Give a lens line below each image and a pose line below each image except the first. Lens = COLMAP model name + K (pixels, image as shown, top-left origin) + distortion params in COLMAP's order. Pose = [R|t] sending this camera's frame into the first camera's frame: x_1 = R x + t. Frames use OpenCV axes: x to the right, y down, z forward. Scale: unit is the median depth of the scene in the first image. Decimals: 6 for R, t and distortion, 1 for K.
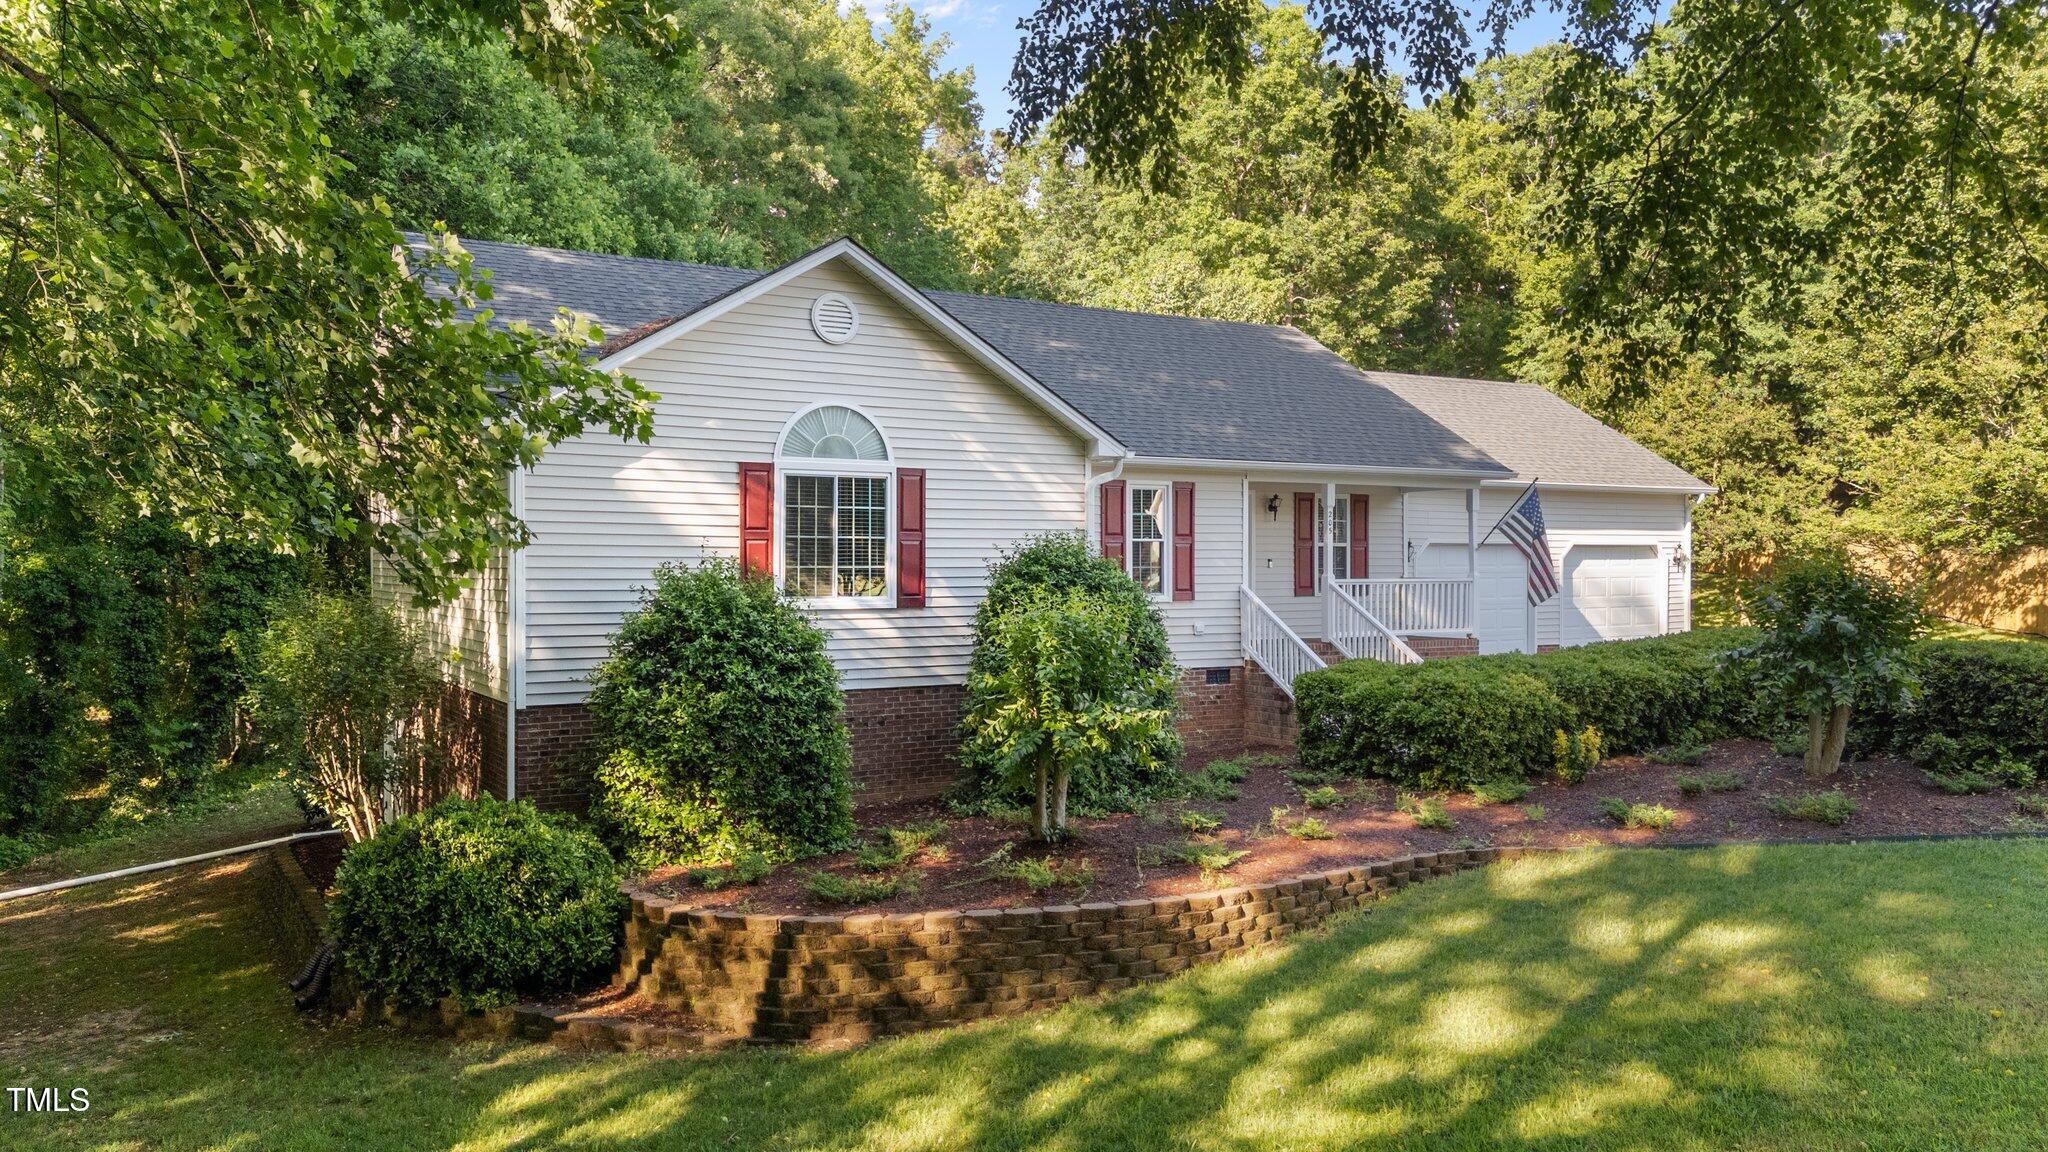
lens RADIAL K [[1481.6, 0, 1019.4], [0, 1481.6, 573.5], [0, 0, 1]] dist [0.107346, -0.136098]
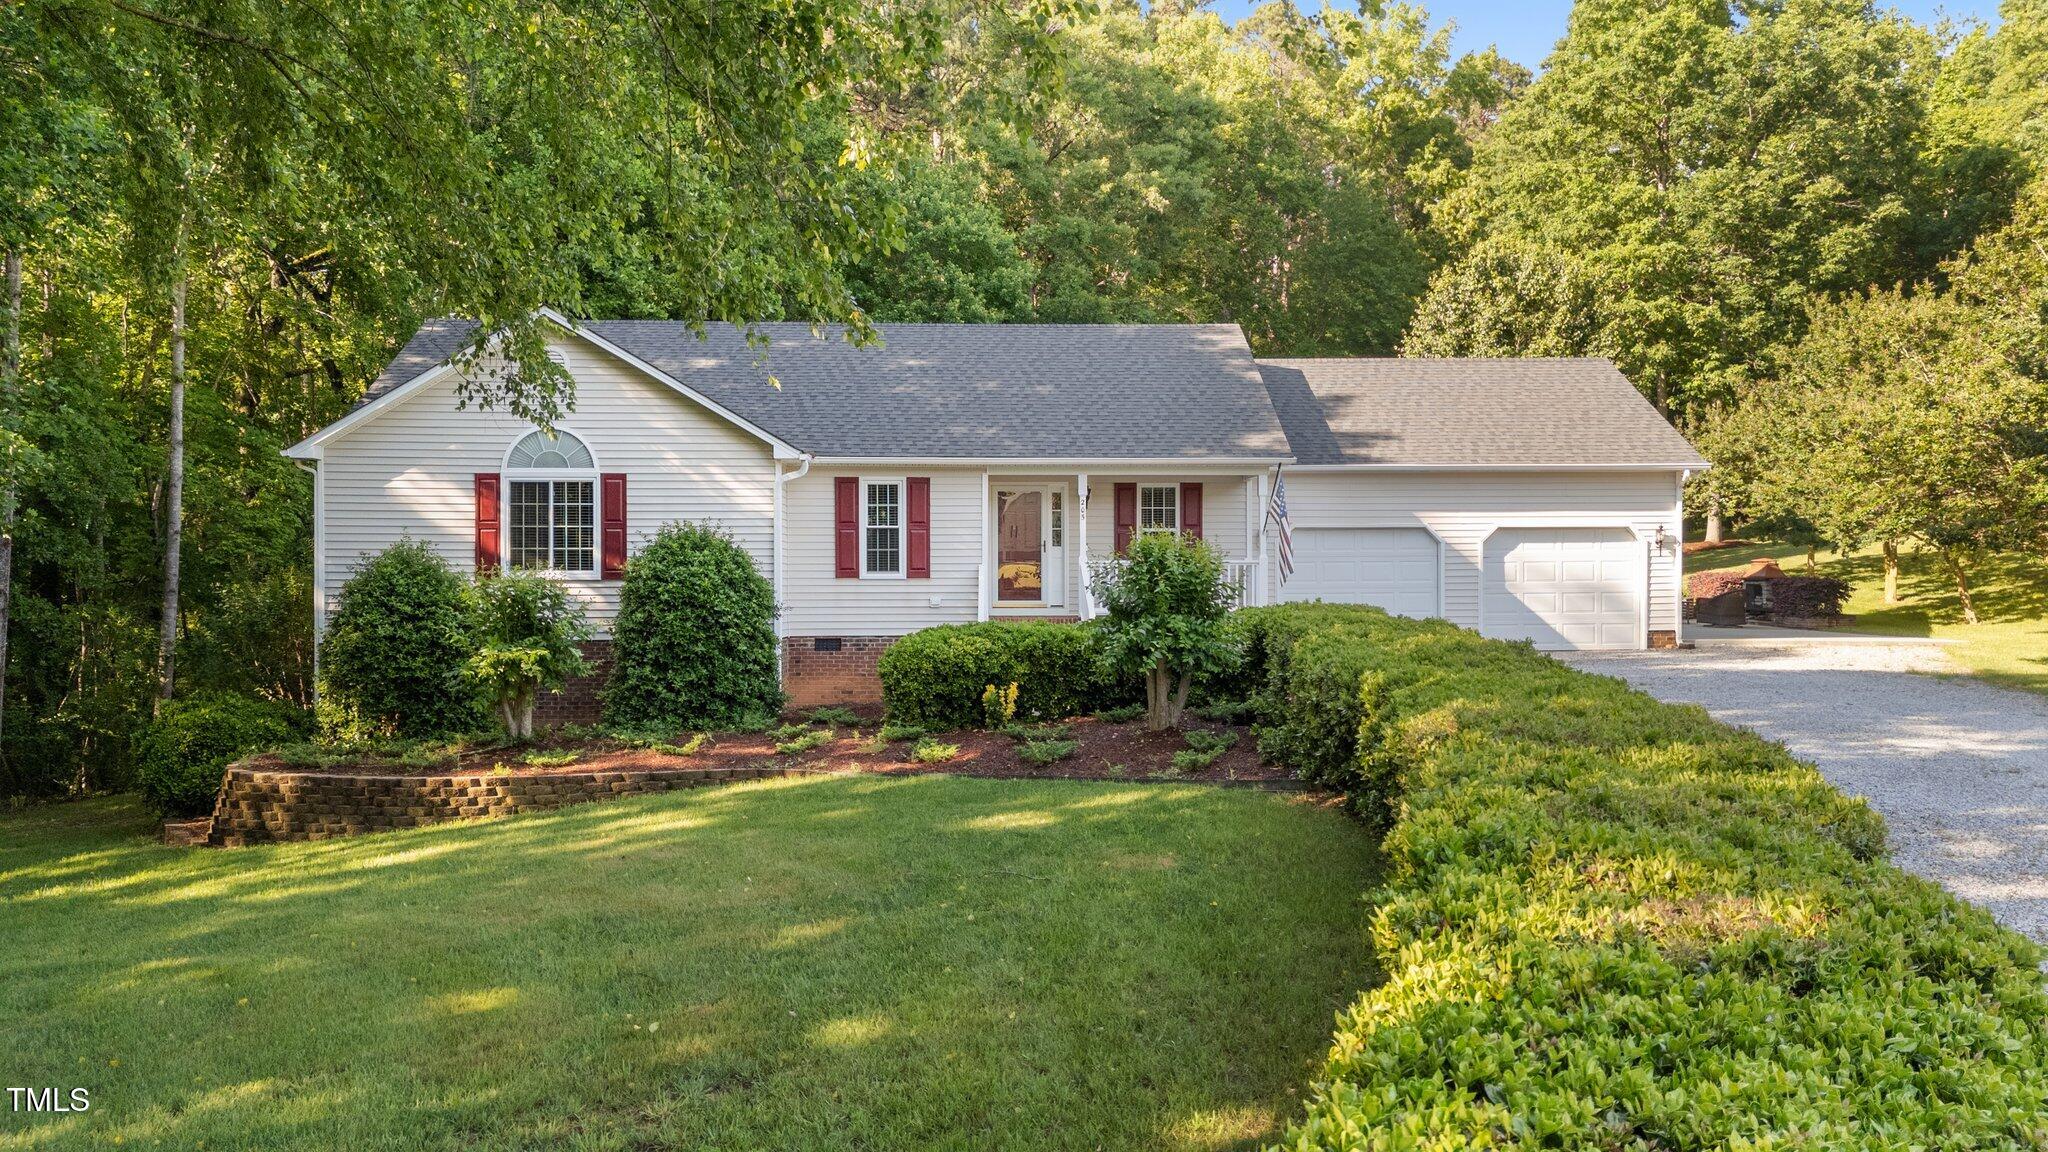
lens RADIAL K [[1481.6, 0, 1019.4], [0, 1481.6, 573.5], [0, 0, 1]] dist [0.107346, -0.136098]
pose [[0.880398, 0.000450, -0.474235, 0.844724], [-0.000944, 0.999999, -0.000803, 0.017732], [0.474234, 0.001154, 0.880398, 0.007011]]
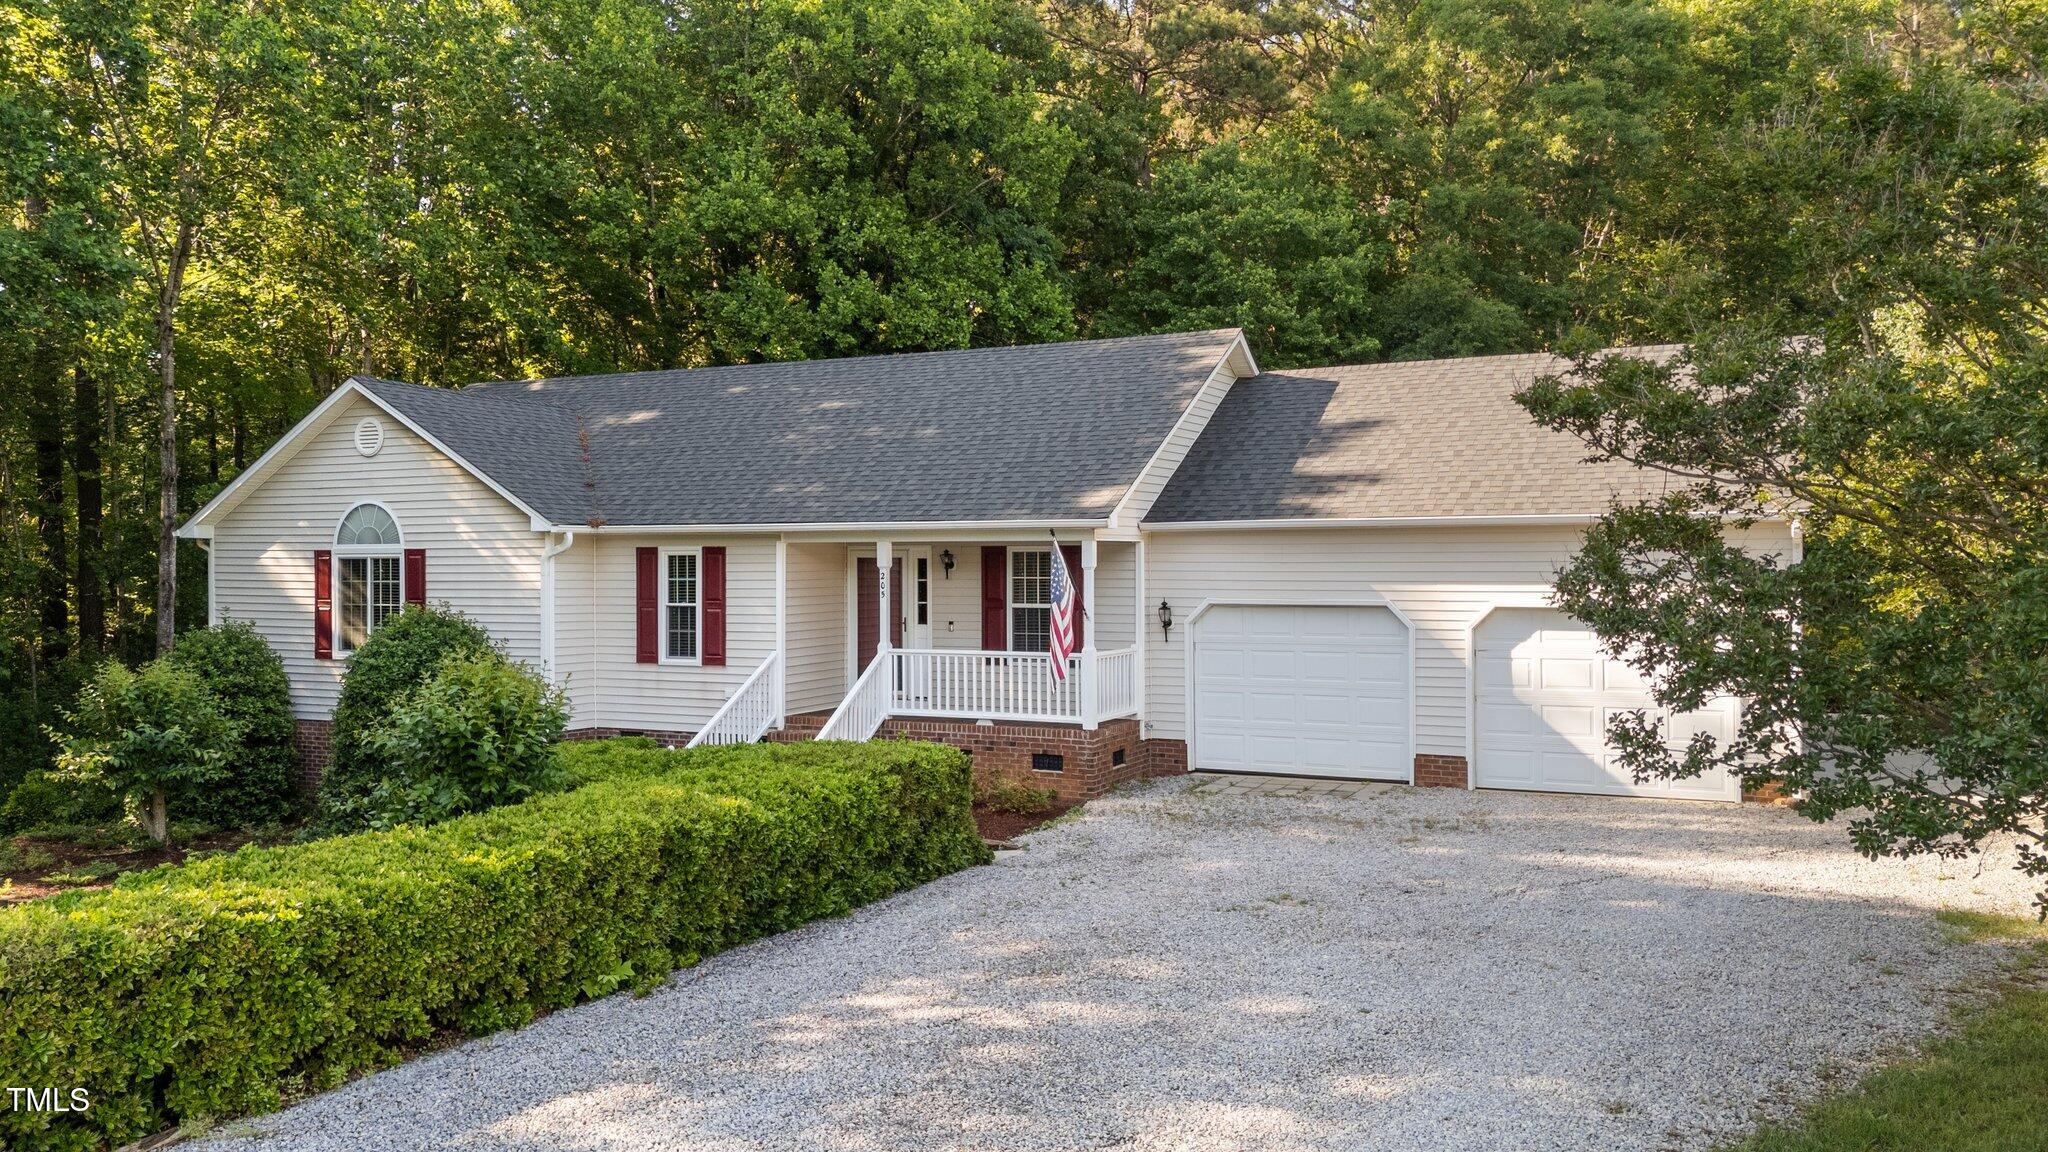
lens RADIAL K [[1505.0, 0, 1020.7], [0, 1505.0, 572.8], [0, 0, 1]] dist [0.068102, -0.076326]
pose [[0.555032, 0.001473, -0.831828, 1.226764], [-0.003310, 0.999994, -0.000437, -0.050736], [0.831822, 0.002996, 0.555034, 0.696638]]
